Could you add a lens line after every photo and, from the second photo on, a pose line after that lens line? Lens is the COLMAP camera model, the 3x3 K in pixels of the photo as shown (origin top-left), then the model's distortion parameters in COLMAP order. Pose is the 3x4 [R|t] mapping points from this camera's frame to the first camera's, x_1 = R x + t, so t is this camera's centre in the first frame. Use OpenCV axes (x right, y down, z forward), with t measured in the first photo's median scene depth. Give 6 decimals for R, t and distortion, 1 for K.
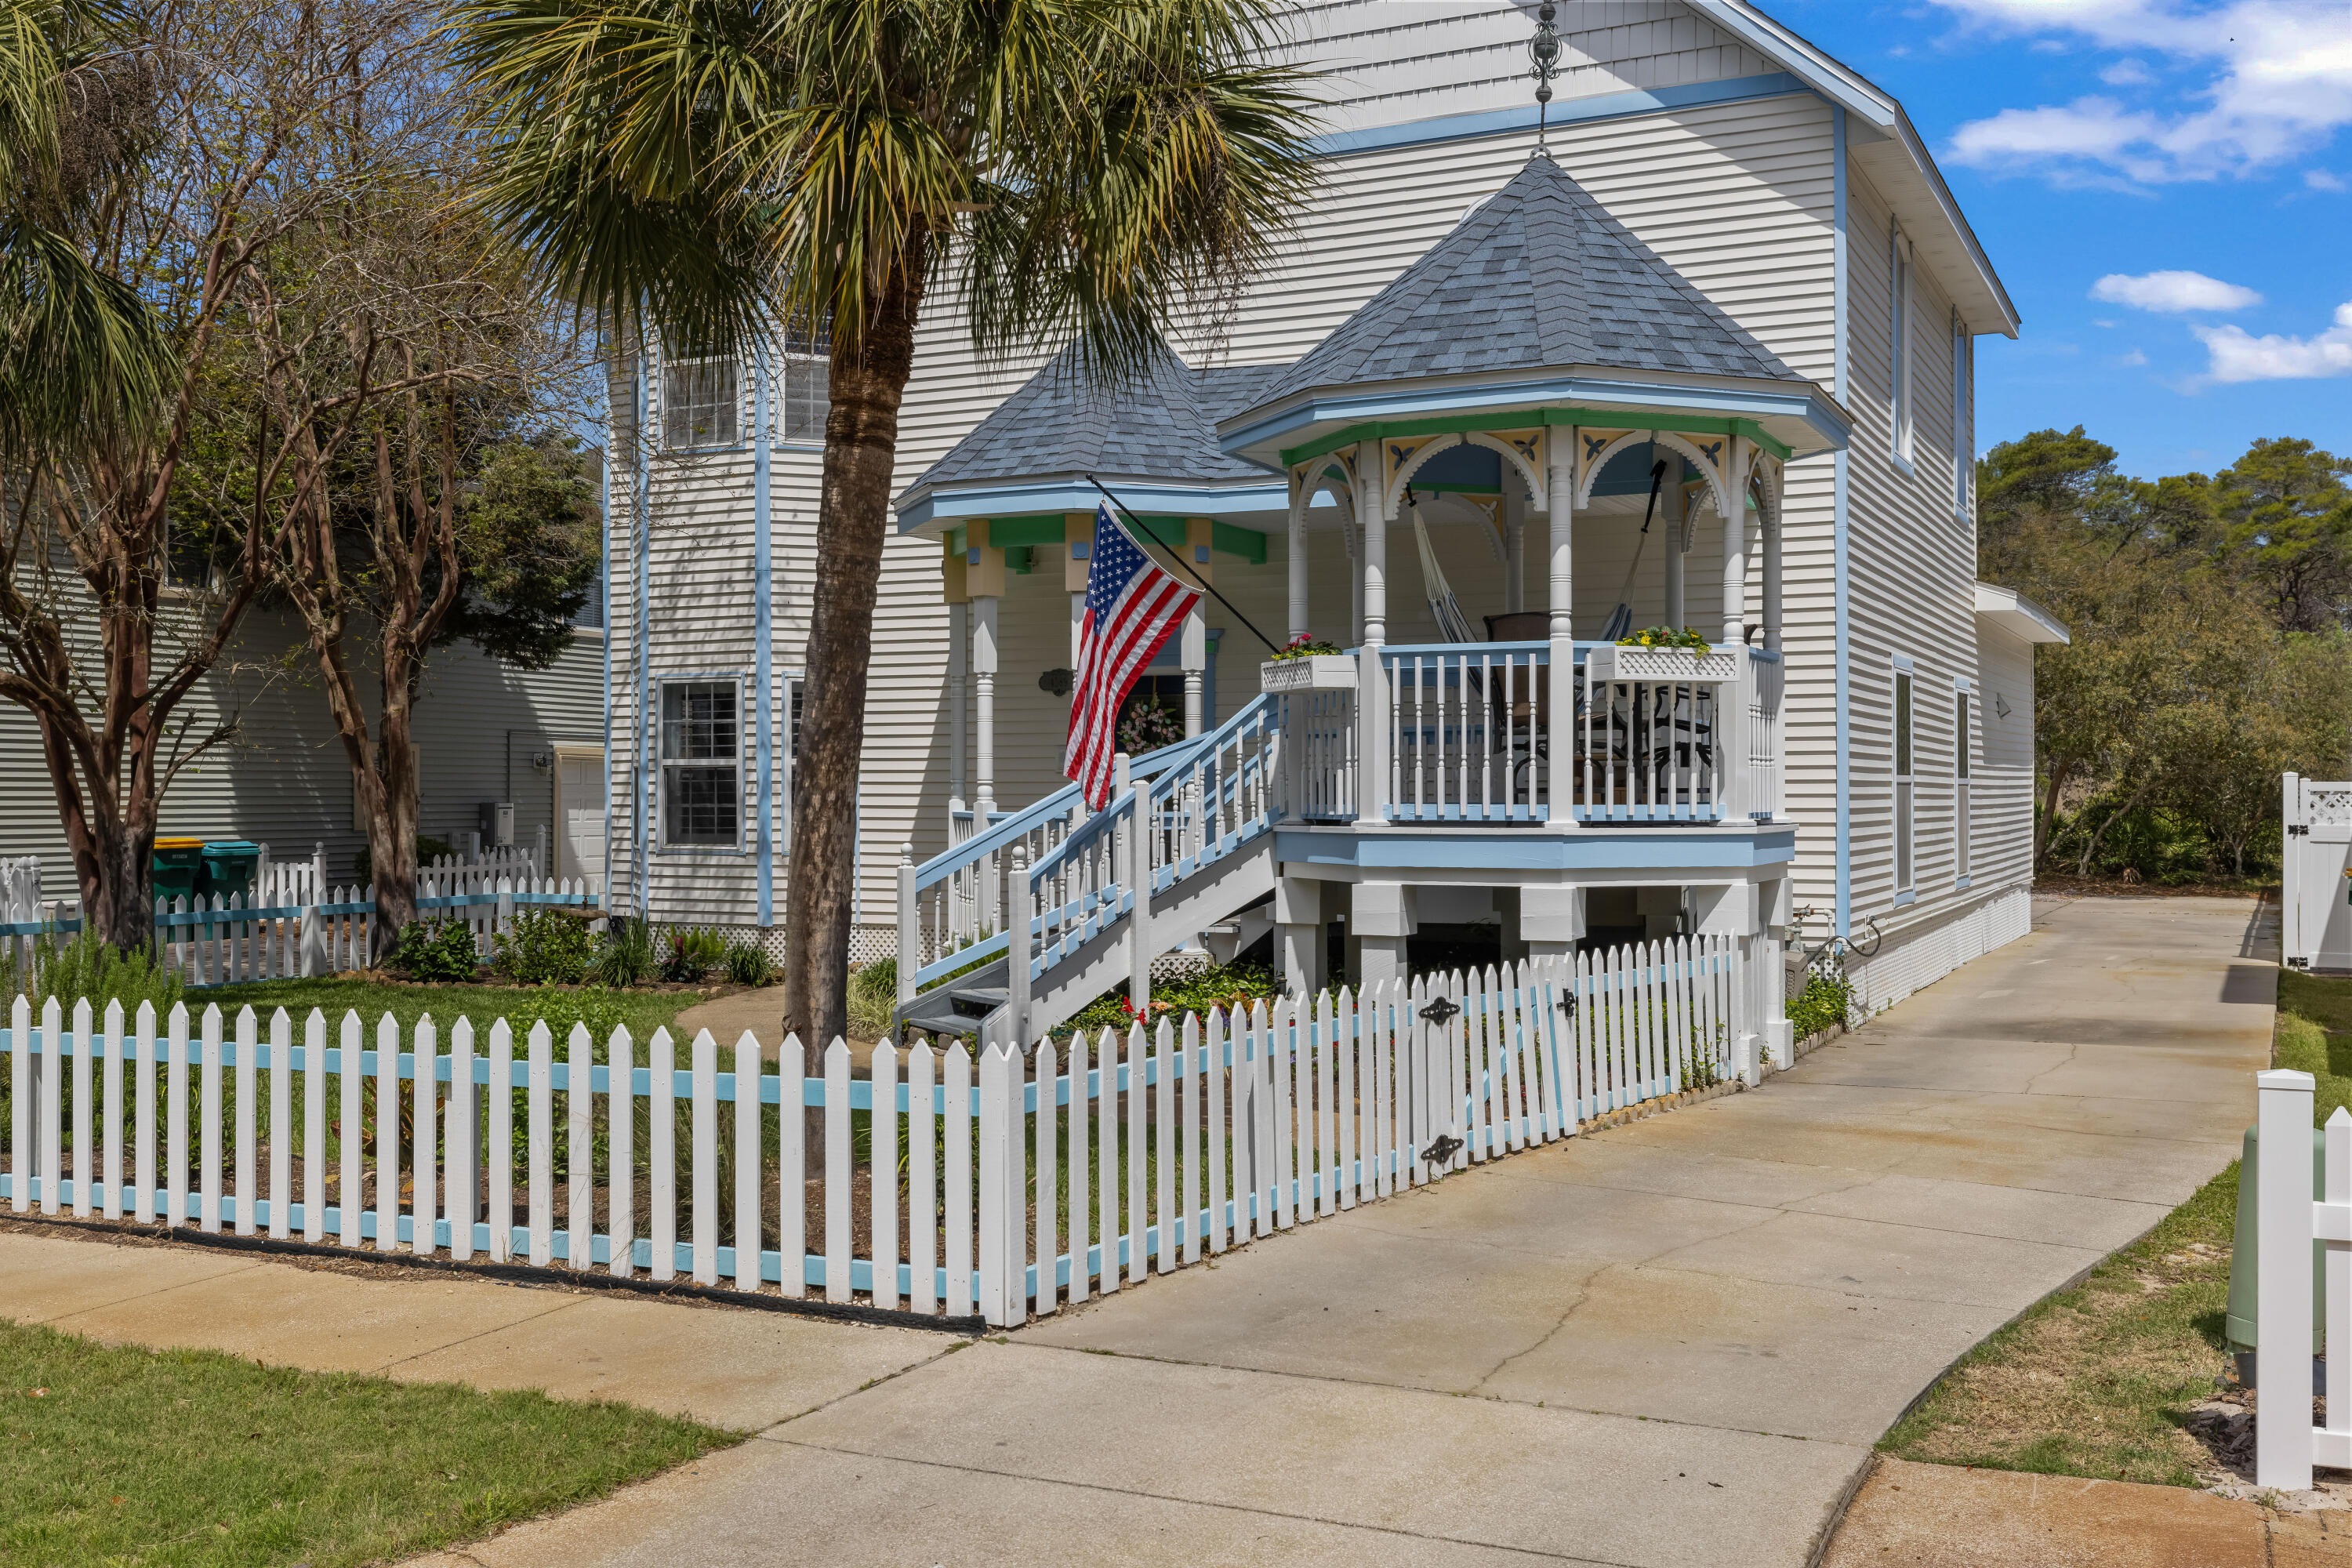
lens RADIAL K [[2494.8, 0, 1174.8], [0, 2494.8, 782.9], [0, 0, 1]] dist [0.002712, 0.005615]
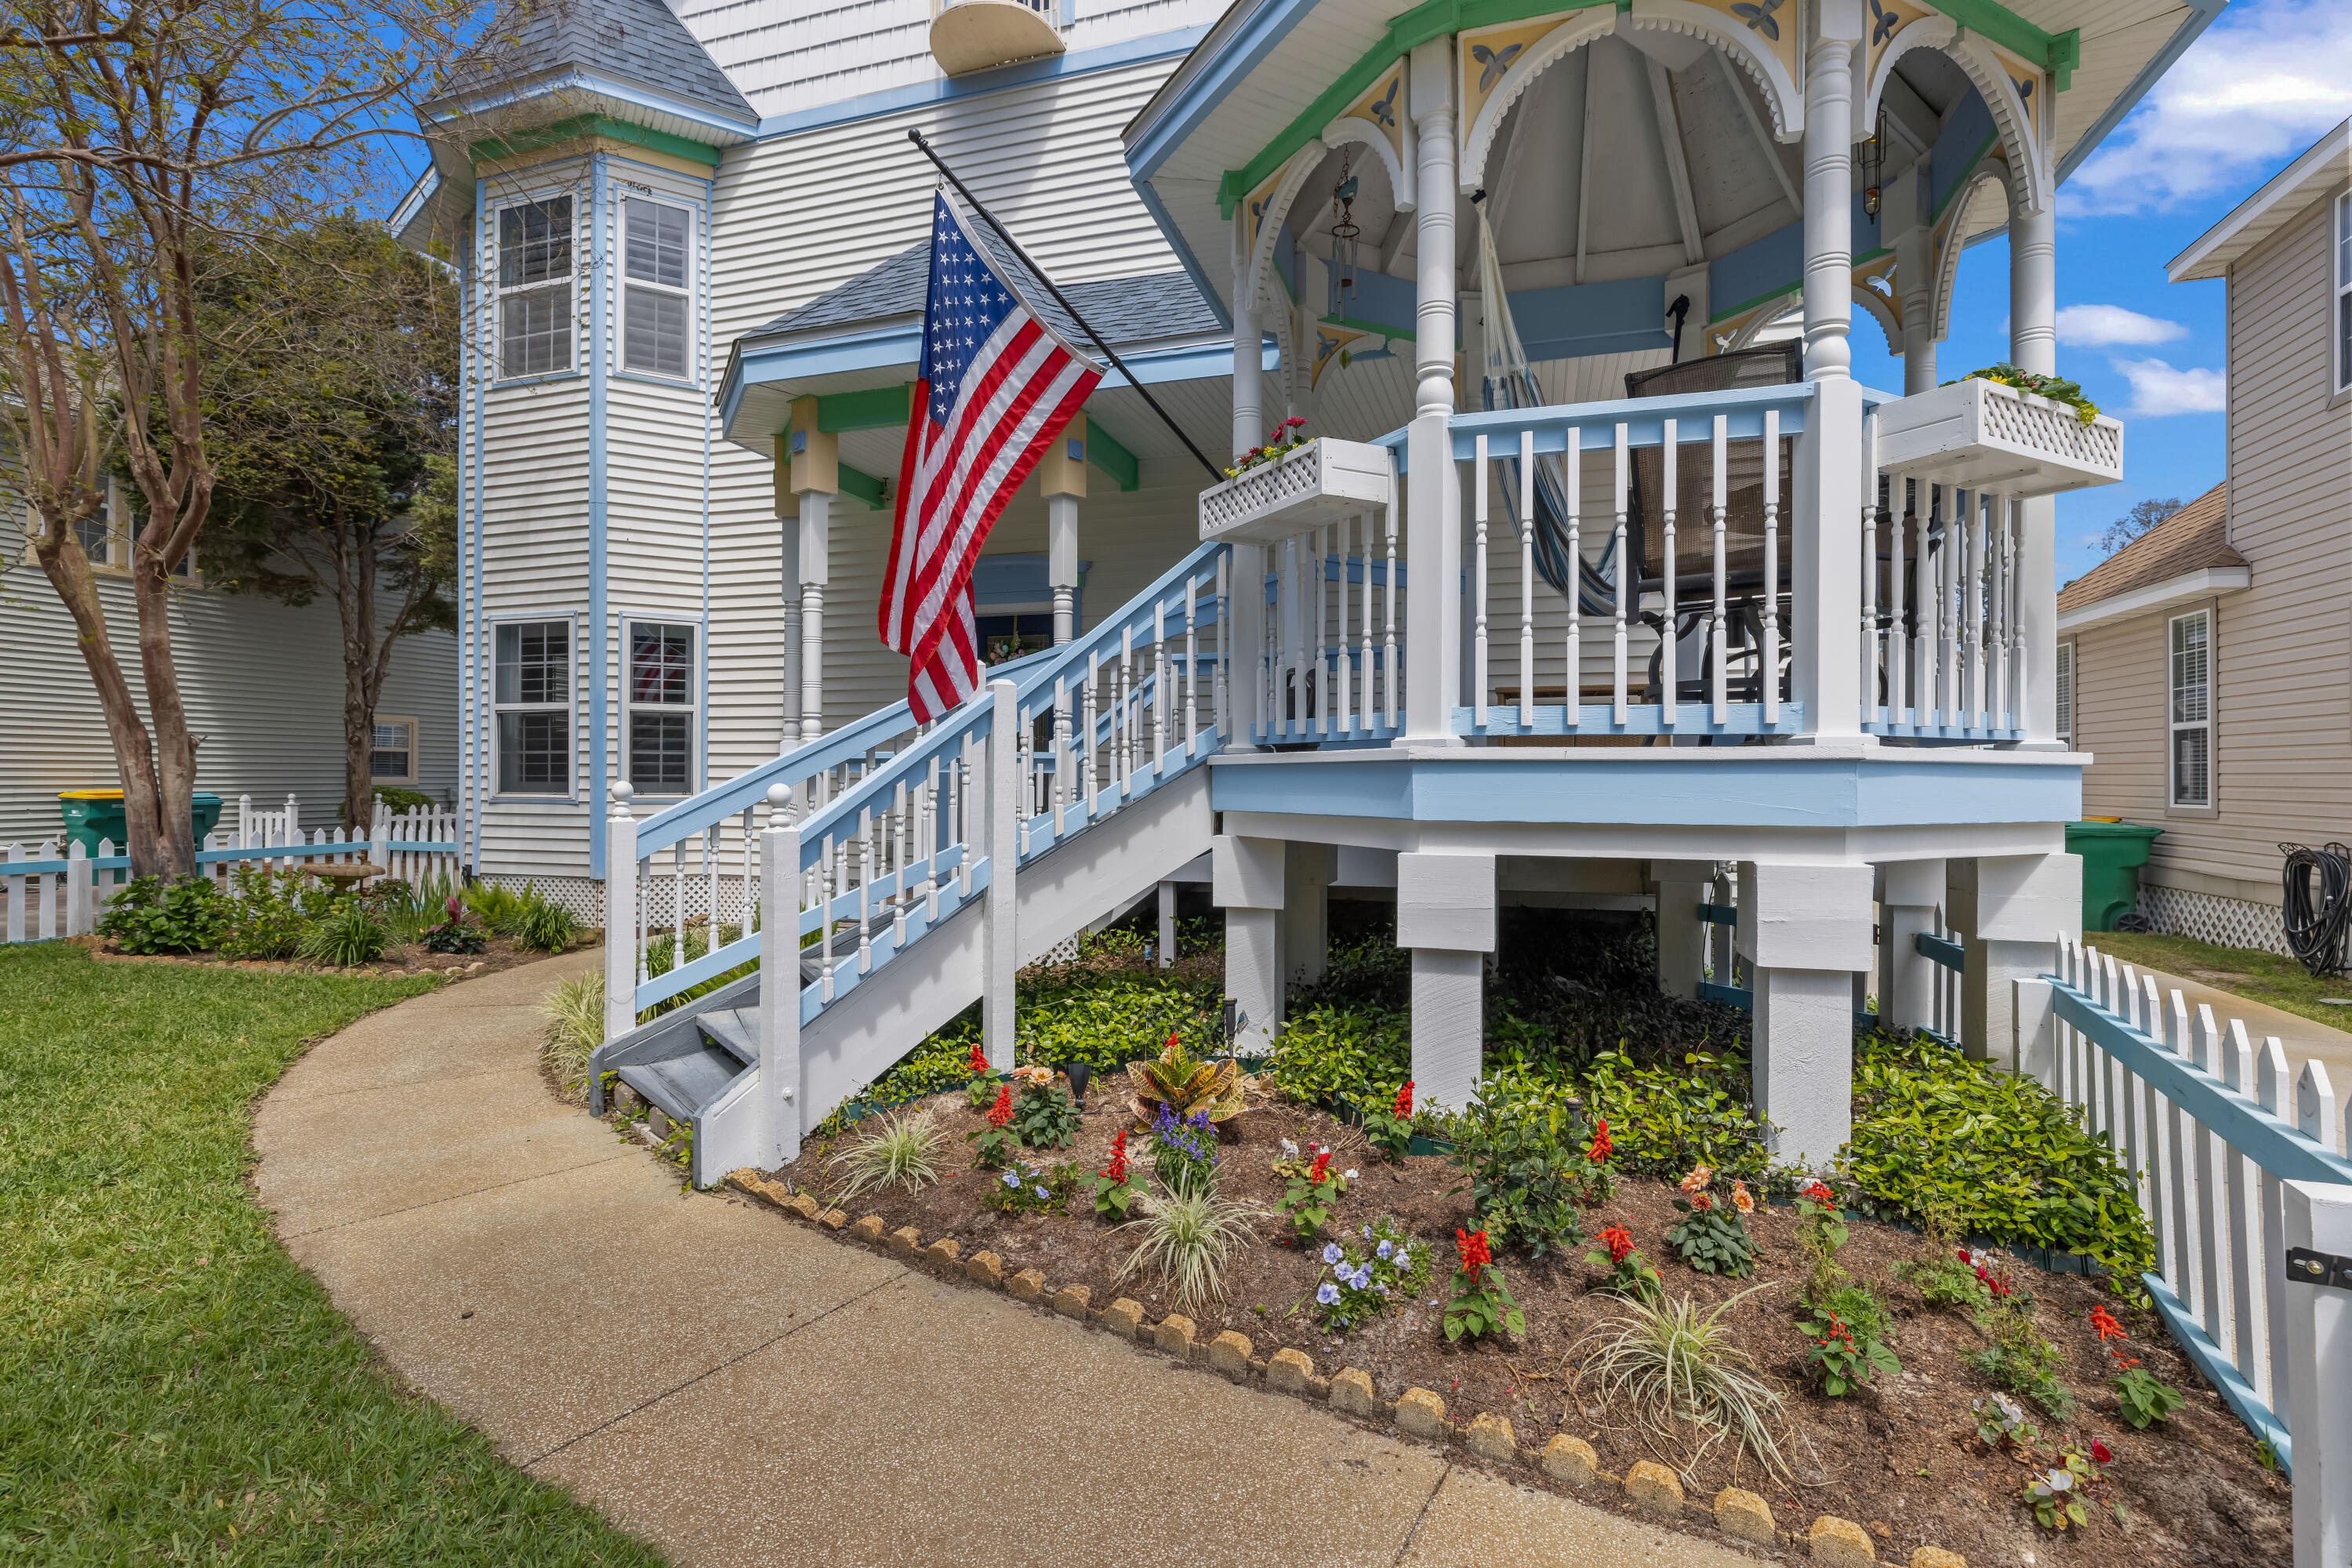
lens RADIAL K [[1102.6, 0, 1176.0], [0, 1102.6, 784.0], [0, 0, 1]] dist [-0.000254, 0.000020]
pose [[0.989127, 0.006152, 0.146933, -0.011289], [-0.006933, 0.999964, 0.004804, 0.023360], [-0.146899, -0.005770, 0.989135, 0.724210]]
